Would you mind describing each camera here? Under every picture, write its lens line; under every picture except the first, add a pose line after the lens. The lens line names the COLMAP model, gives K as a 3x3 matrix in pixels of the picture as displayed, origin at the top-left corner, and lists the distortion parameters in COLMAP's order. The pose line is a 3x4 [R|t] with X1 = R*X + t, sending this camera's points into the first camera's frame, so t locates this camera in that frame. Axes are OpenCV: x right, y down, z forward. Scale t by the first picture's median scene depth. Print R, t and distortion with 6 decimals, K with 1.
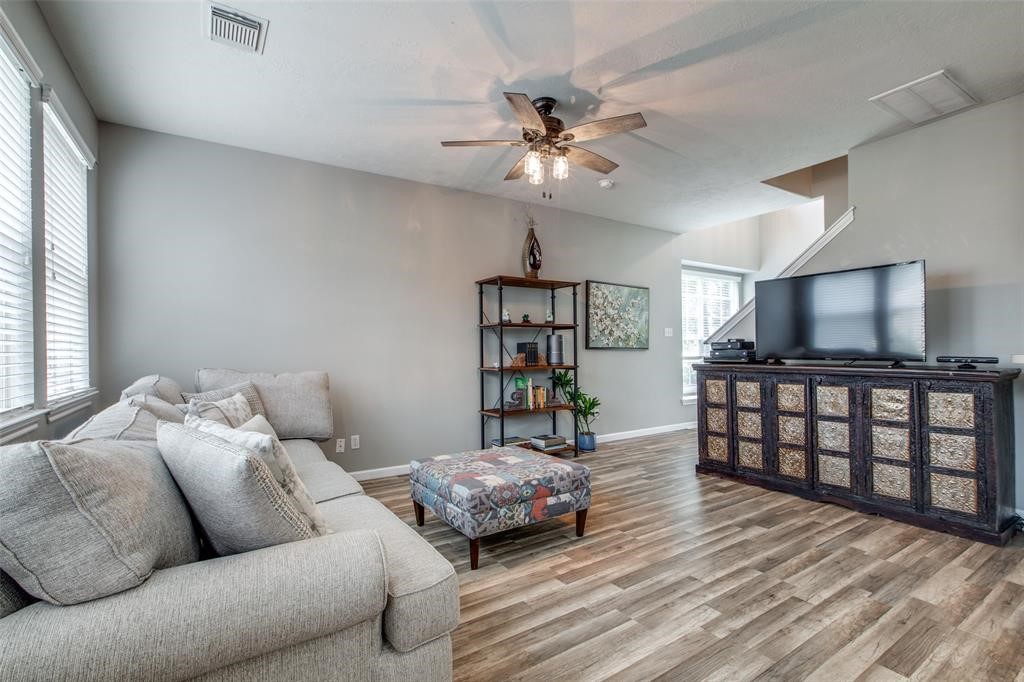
lens RADIAL K [[461.0, 0, 511.9], [0, 461.0, 346.3], [0, 0, 1]] dist [0.001821, 0.000345]
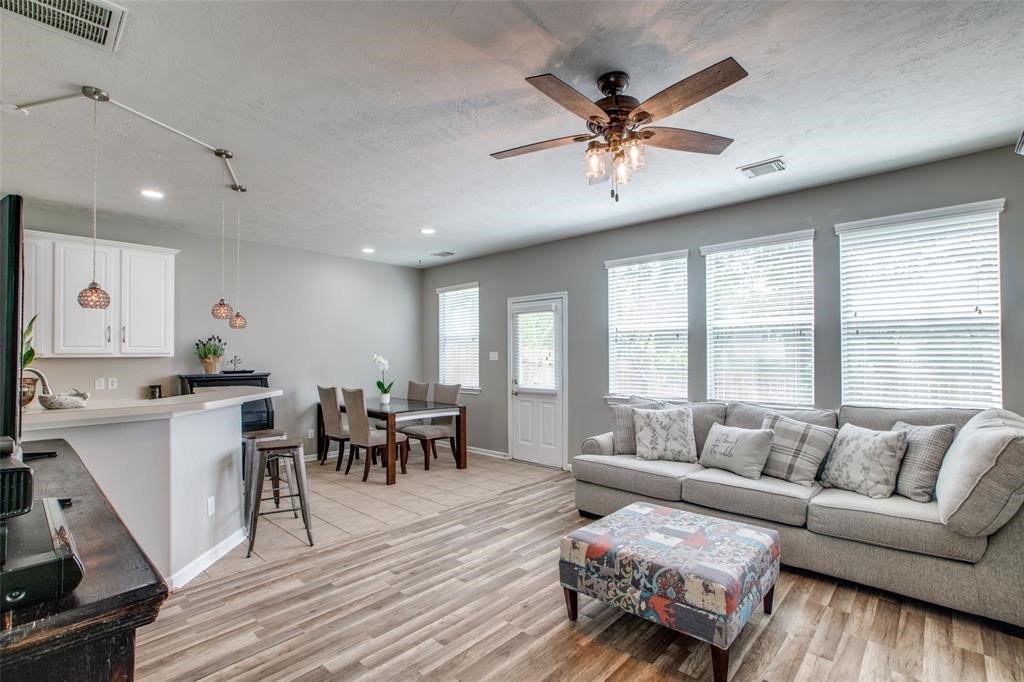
lens RADIAL K [[461.0, 0, 511.5], [0, 461.0, 346.5], [0, 0, 1]] dist [0.001821, 0.000345]
pose [[-0.968829, 0.009180, -0.247560, 0.558286], [0.015284, 0.999624, -0.022745, -0.080040], [0.247258, -0.025820, -0.968606, 2.192151]]
